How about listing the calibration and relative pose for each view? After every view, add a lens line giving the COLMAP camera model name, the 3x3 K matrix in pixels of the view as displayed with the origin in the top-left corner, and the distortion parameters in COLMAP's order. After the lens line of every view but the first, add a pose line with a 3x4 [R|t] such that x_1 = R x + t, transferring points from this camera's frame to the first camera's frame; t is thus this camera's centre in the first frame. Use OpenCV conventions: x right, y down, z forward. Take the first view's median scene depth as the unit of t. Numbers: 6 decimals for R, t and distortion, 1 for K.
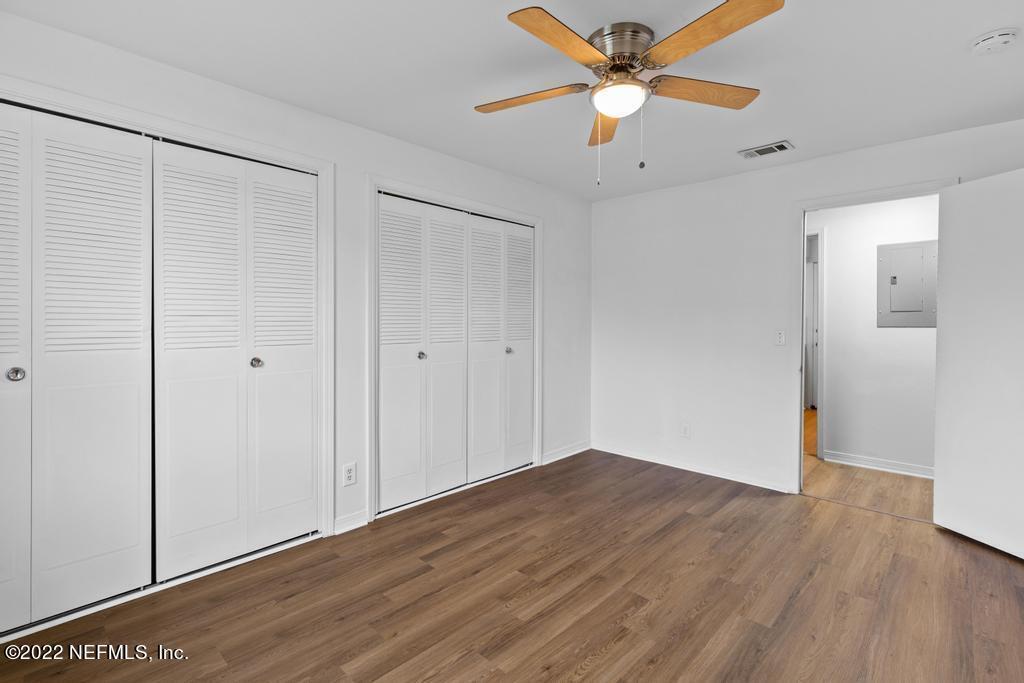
lens RADIAL K [[477.6, 0, 512.1], [0, 477.6, 324.3], [0, 0, 1]] dist [0.001028, 0.000175]
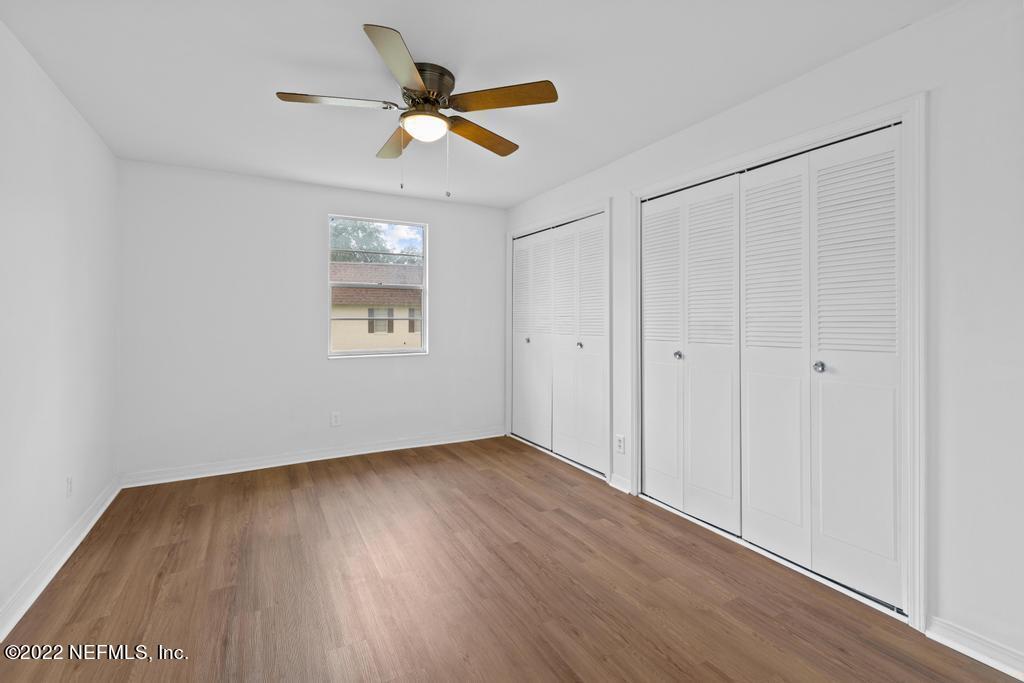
lens RADIAL K [[470.1, 0, 511.3], [0, 470.1, 316.6], [0, 0, 1]] dist [0.002371, 0.000146]
pose [[-0.314097, -0.005663, -0.949374, 0.916611], [-0.004098, 0.999981, -0.004609, -0.004183], [0.949382, 0.002442, -0.314115, 1.147746]]
